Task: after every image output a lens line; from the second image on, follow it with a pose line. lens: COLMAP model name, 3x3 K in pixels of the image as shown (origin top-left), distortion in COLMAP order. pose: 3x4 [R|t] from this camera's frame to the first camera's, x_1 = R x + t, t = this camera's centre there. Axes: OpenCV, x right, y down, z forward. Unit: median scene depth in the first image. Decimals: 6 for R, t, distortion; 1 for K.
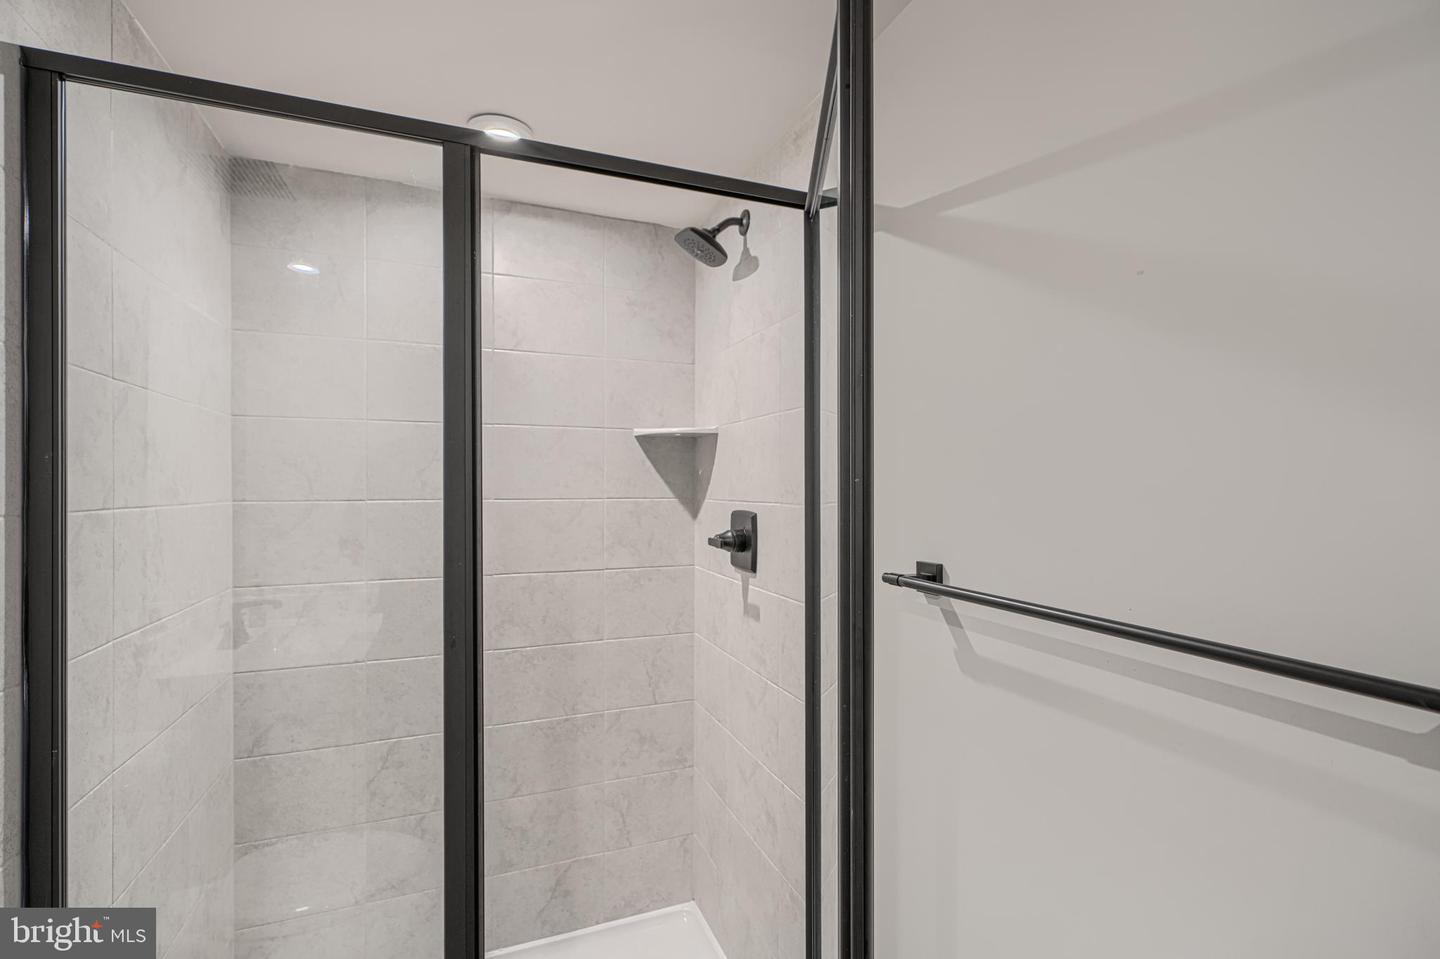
lens RADIAL K [[655.7, 0, 725.1], [0, 655.7, 487.6], [0, 0, 1]] dist [0.001343, -0.000972]
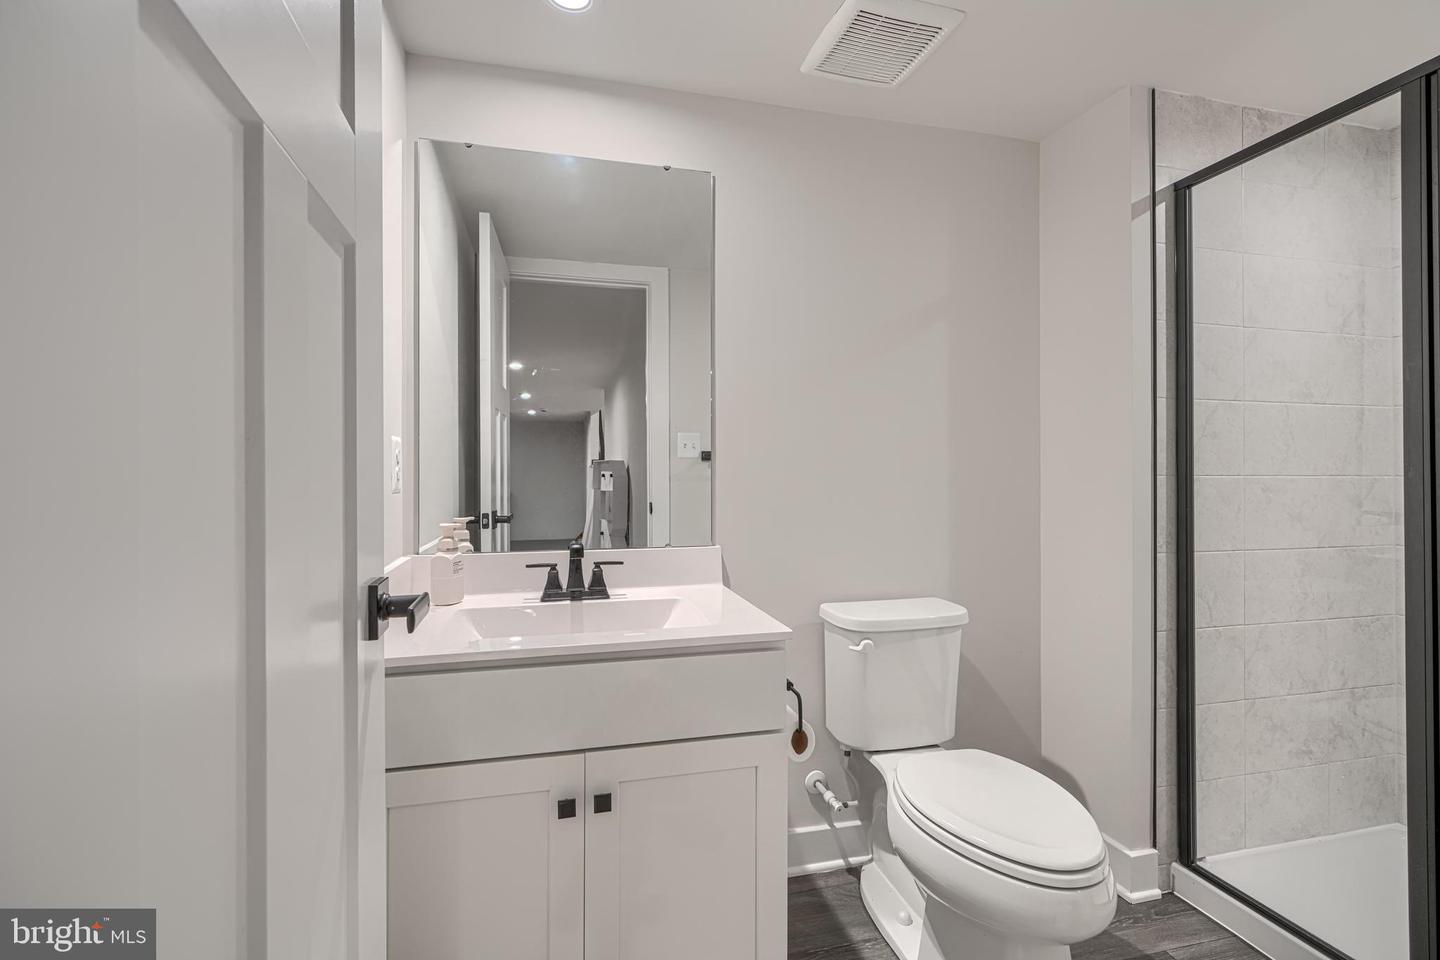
lens RADIAL K [[655.7, 0, 718.8], [0, 655.7, 468.8], [0, 0, 1]] dist [0.001343, -0.000972]
pose [[-0.130962, -0.005439, -0.991373, 0.590830], [0.000418, 0.999985, -0.005542, 0.132431], [0.991387, -0.001141, -0.130957, -0.098307]]
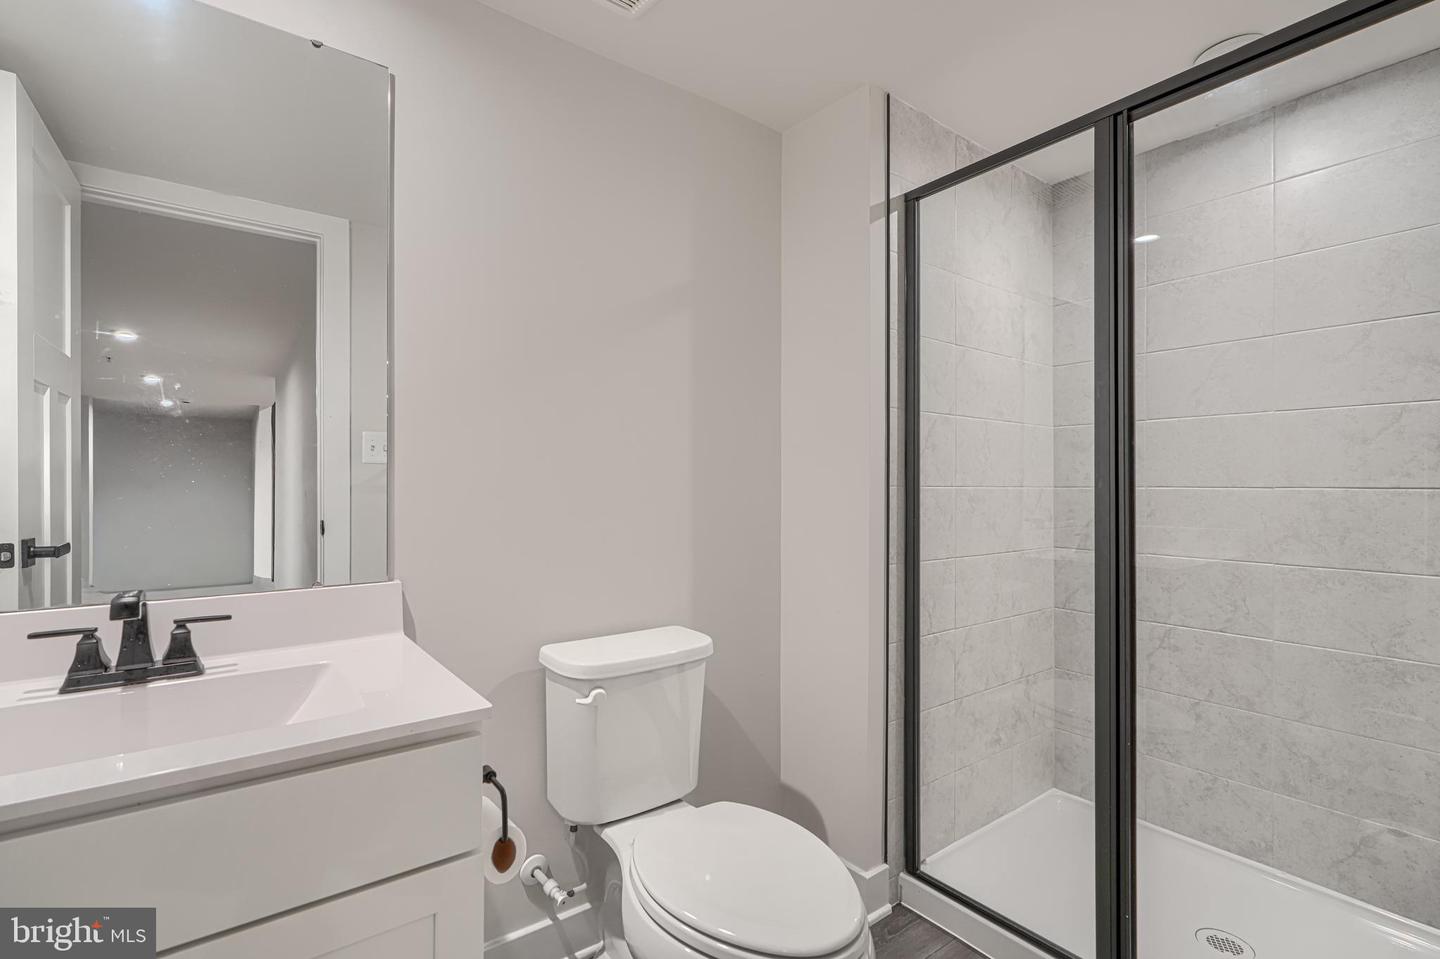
lens RADIAL K [[655.7, 0, 712.4], [0, 655.7, 488.6], [0, 0, 1]] dist [0.001343, -0.000972]
pose [[0.256020, 0.007388, -0.966643, 0.402738], [-0.002995, 0.999972, 0.006850, 0.135045], [0.966667, 0.001141, 0.256035, -0.078735]]
